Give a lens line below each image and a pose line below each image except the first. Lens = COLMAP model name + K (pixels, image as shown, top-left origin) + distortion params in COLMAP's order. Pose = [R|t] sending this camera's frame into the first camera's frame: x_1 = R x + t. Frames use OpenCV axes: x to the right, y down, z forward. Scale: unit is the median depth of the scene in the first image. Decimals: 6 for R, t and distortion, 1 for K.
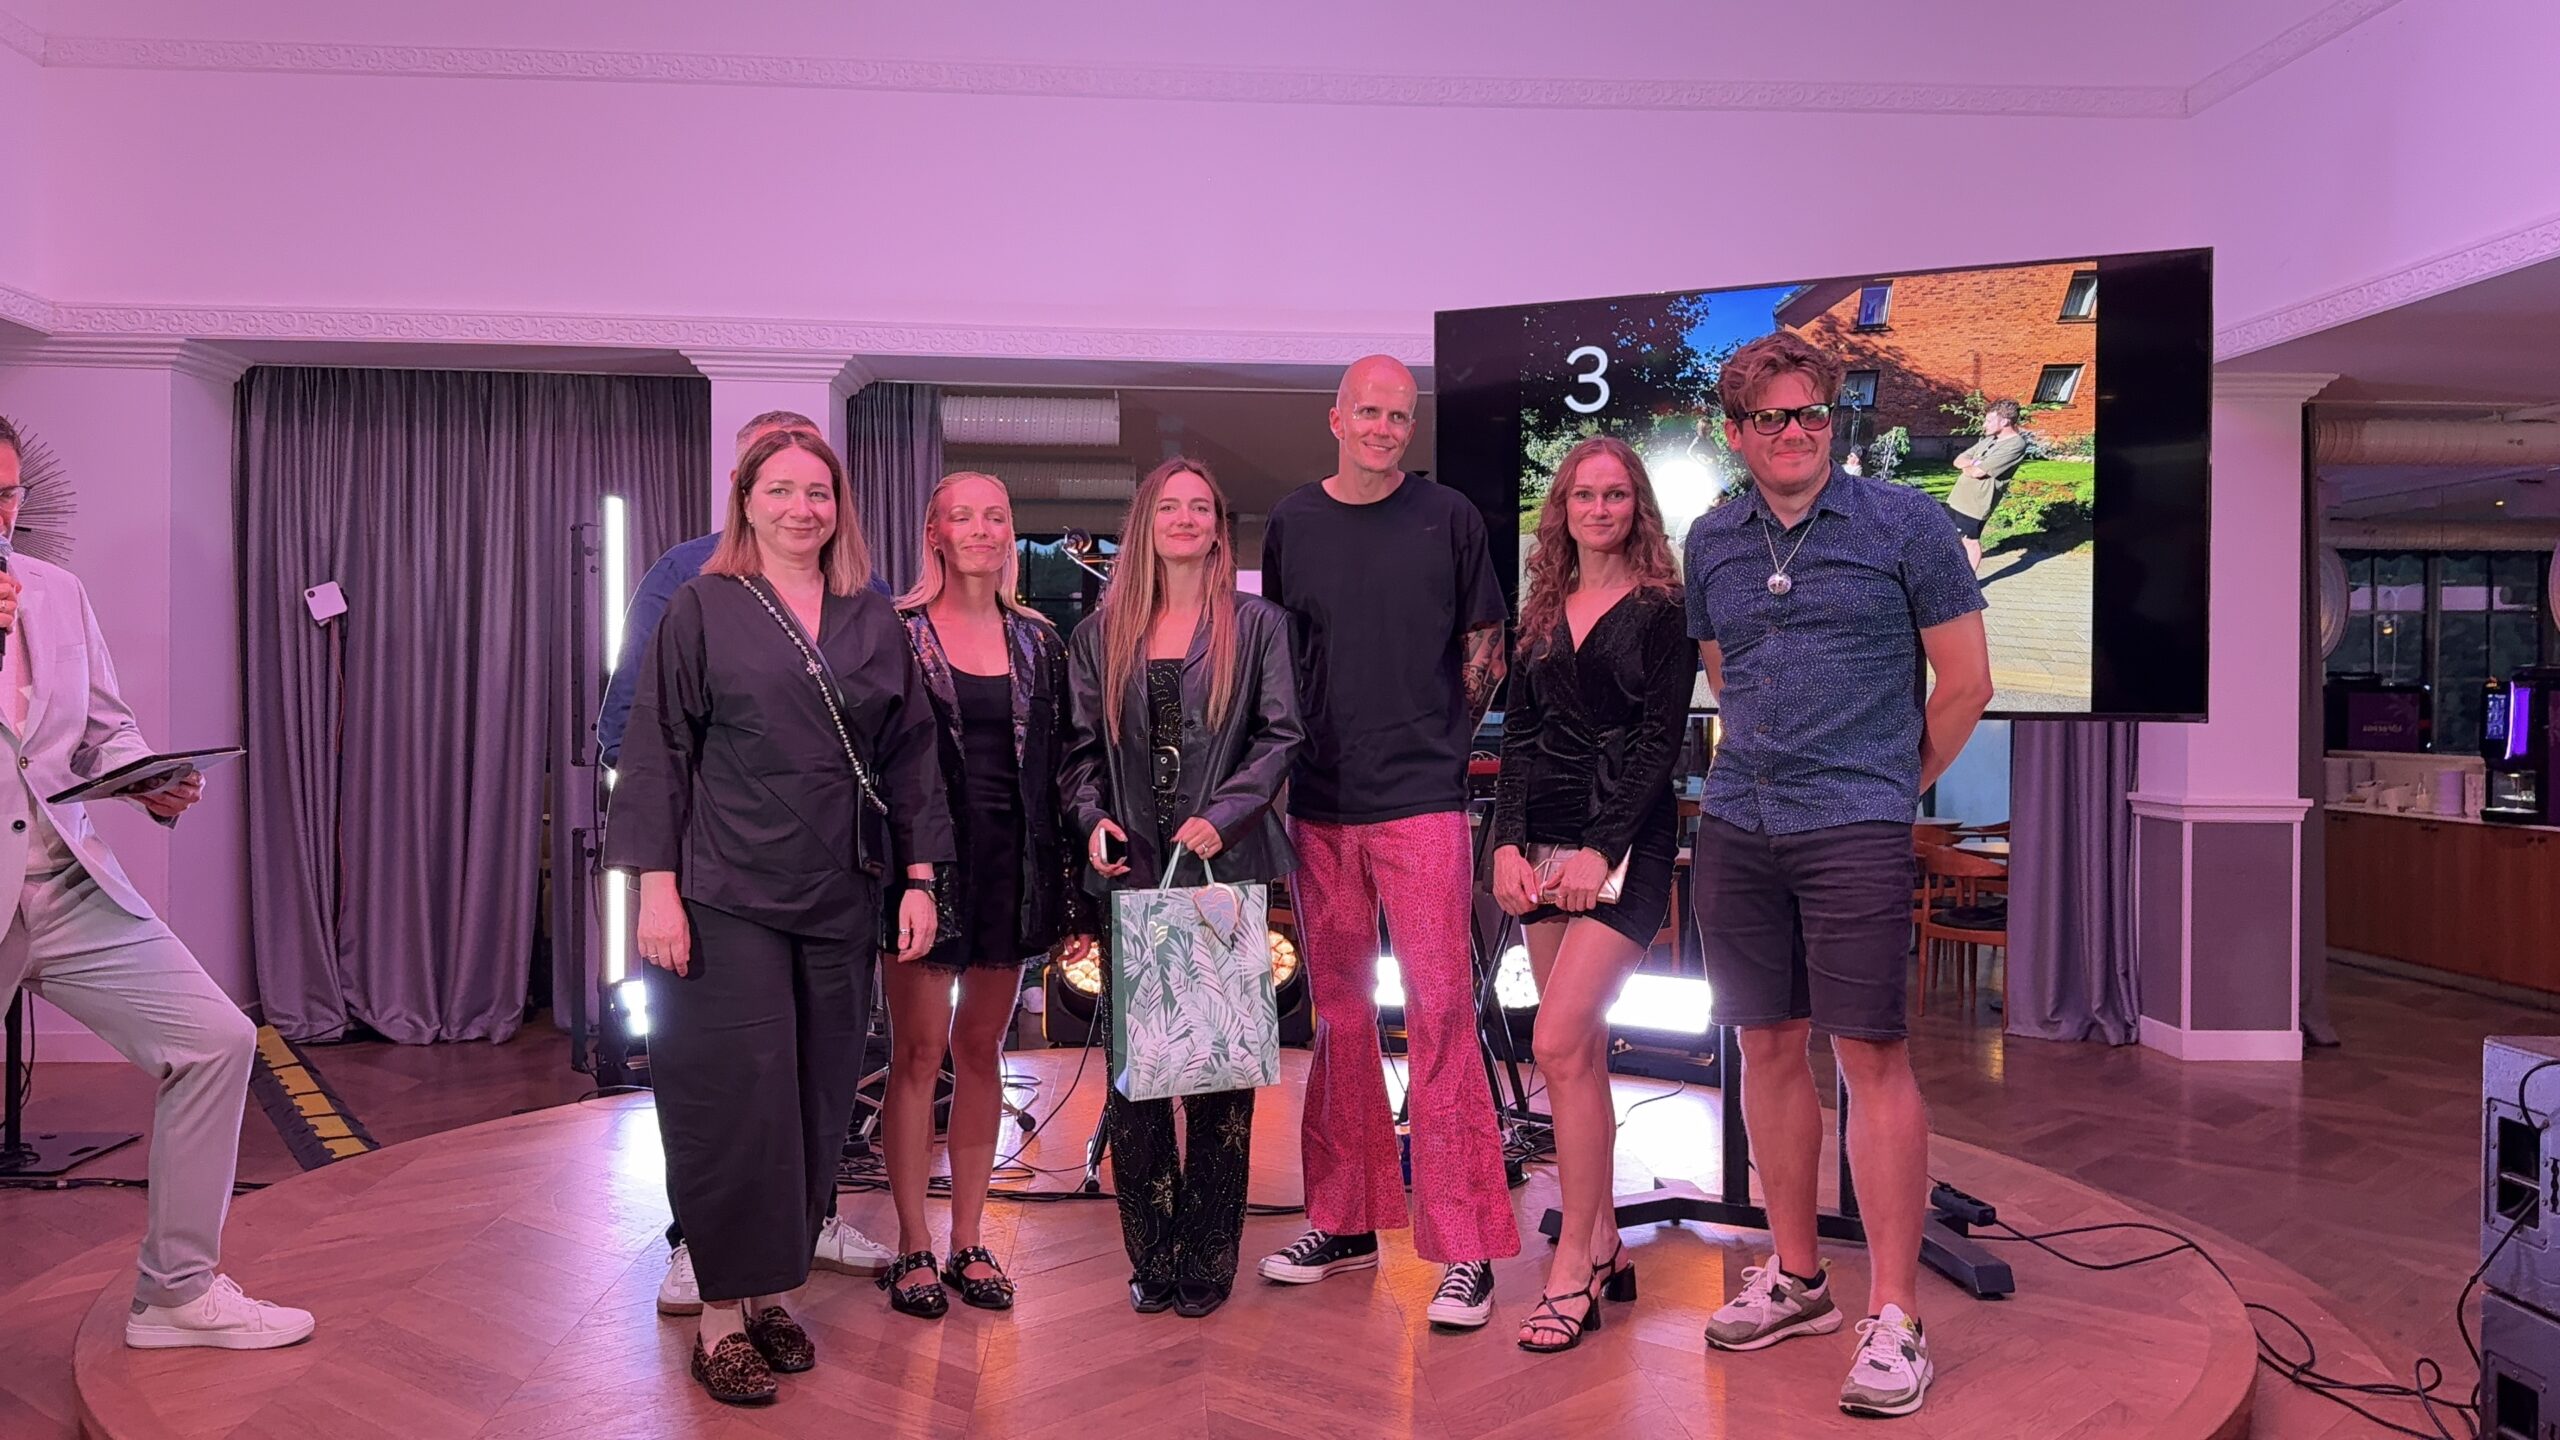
lens RADIAL K [[2128.8, 0, 1280.0], [0, 2128.8, 720.0], [0, 0, 1]] dist [0.065828, -0.124591]
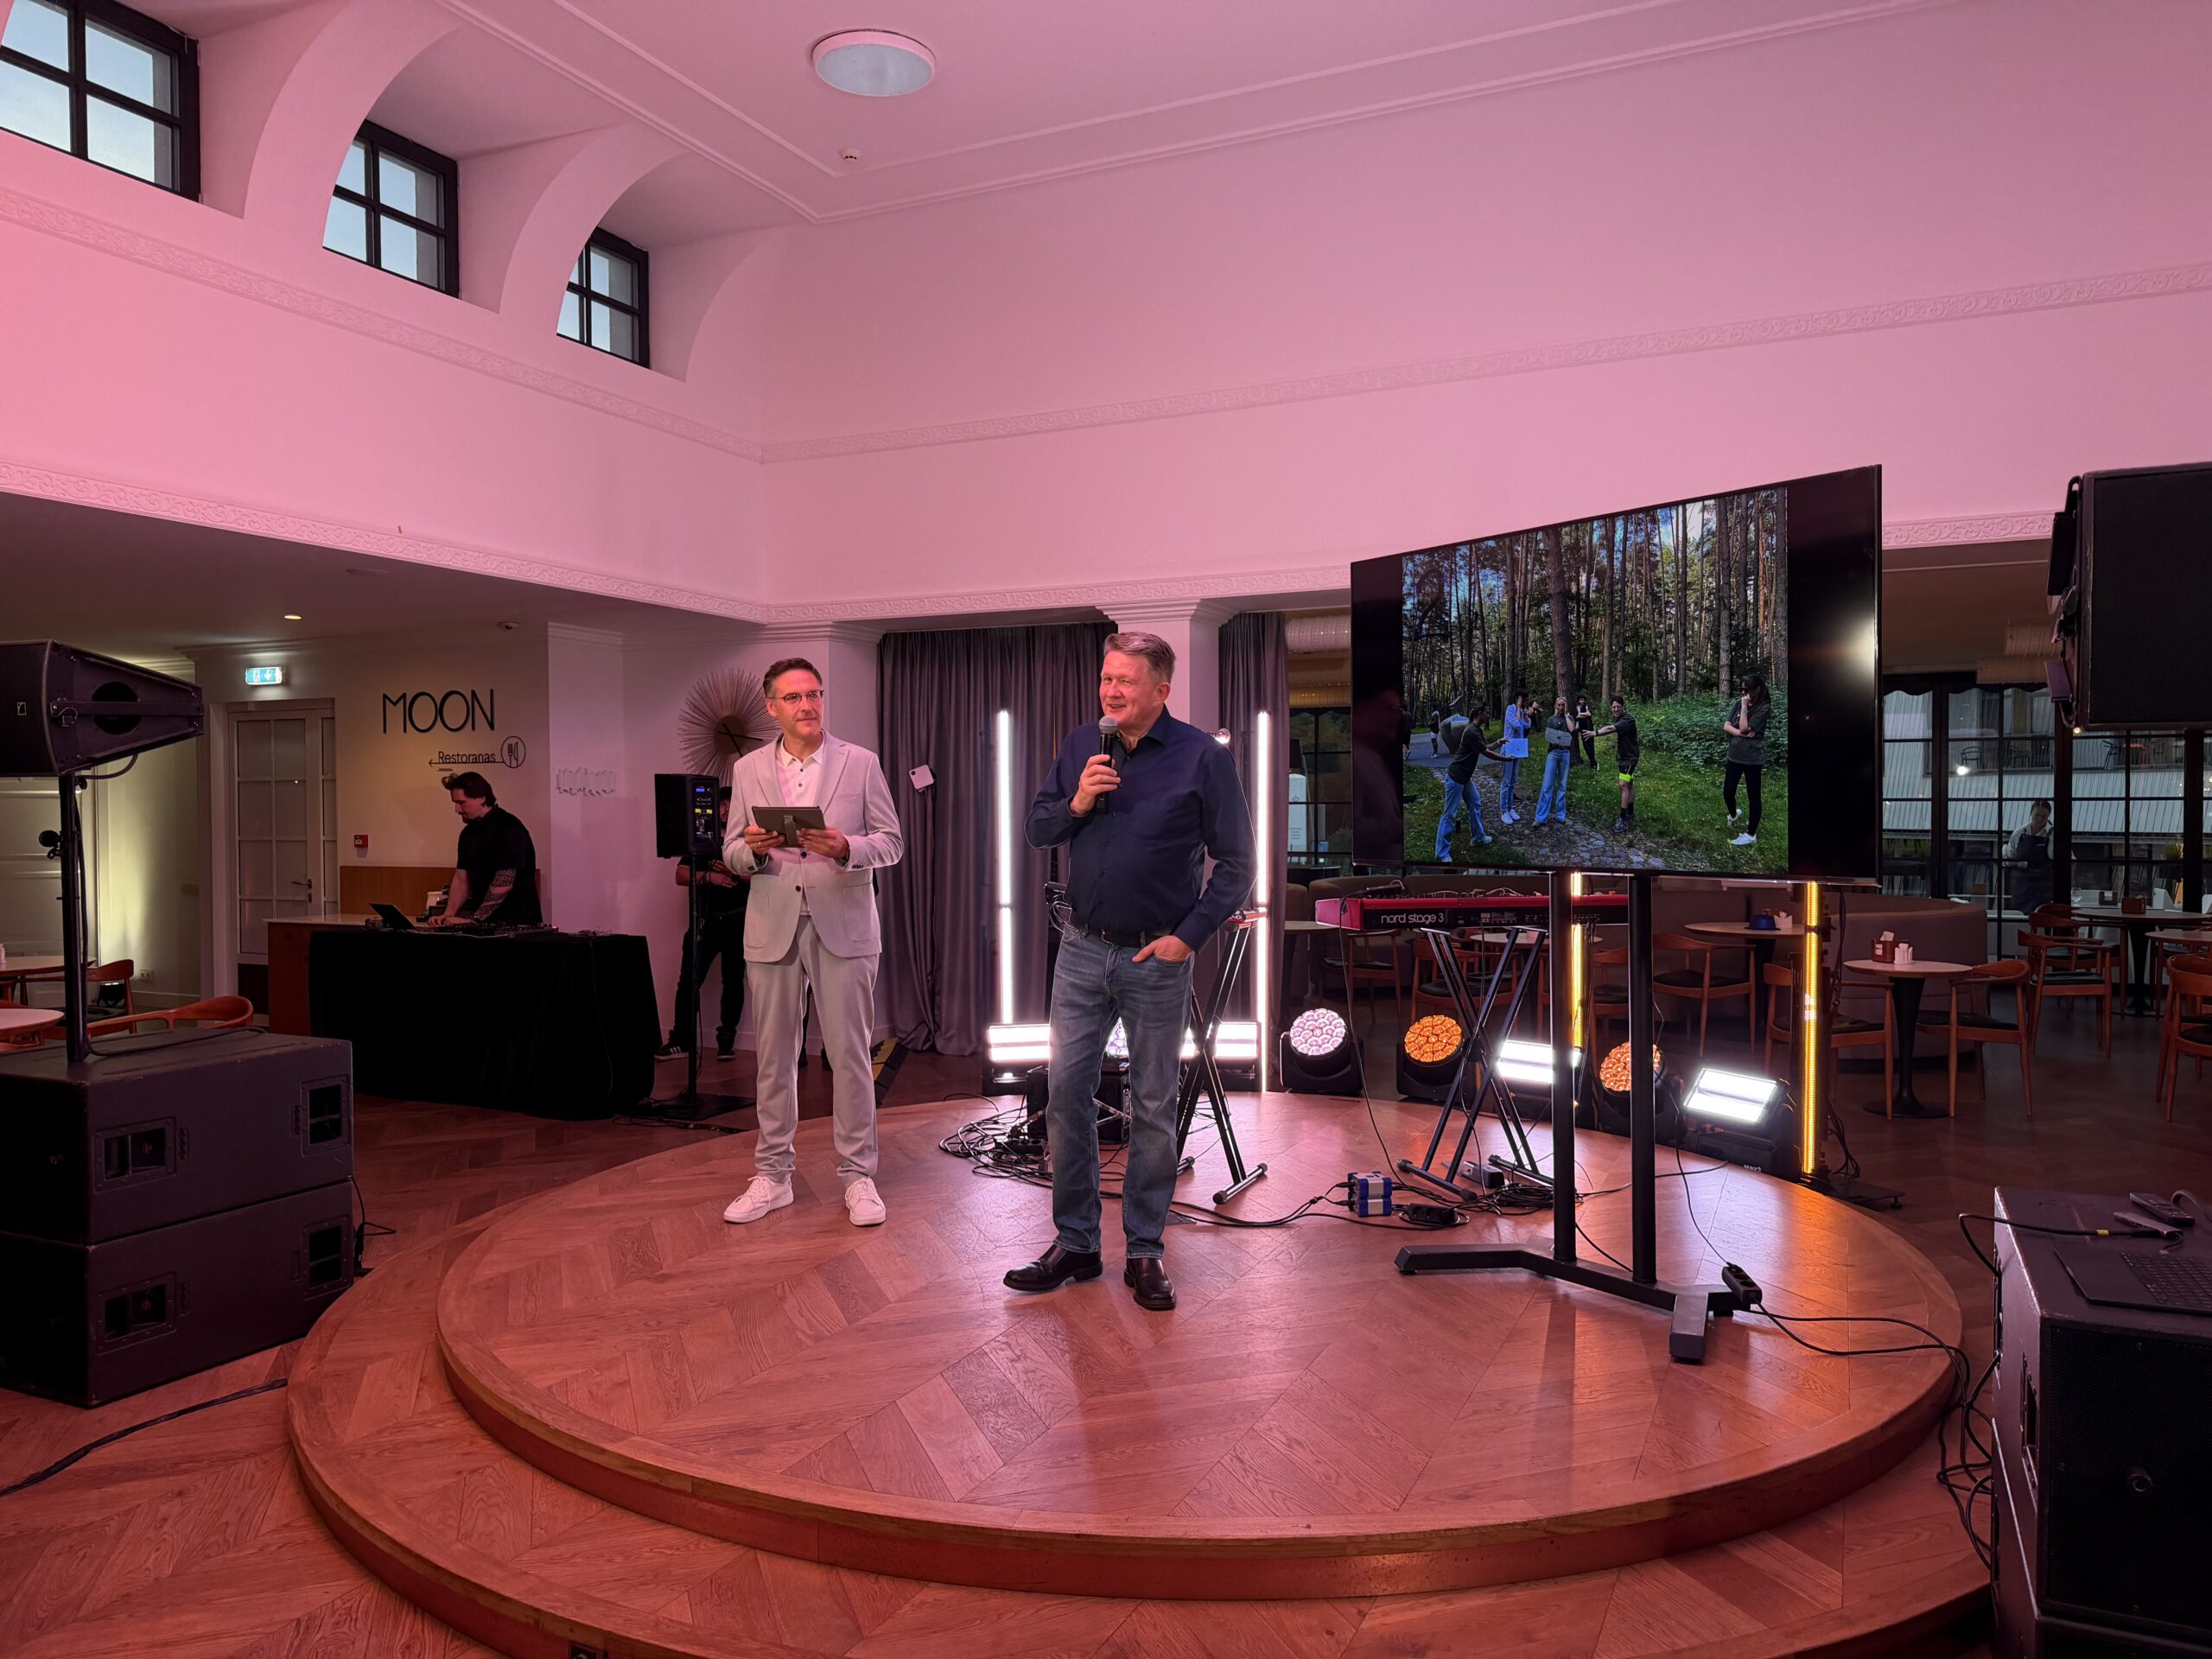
lens RADIAL K [[1556.3, 0, 1107.0], [0, 1556.3, 860.1], [0, 0, 1]] dist [0.097838, -0.197522]
pose [[0.875493, 0.003392, -0.483219, 0.256409], [0.007514, 0.999759, 0.020631, -0.016988], [0.483173, -0.021693, 0.875256, 0.042547]]
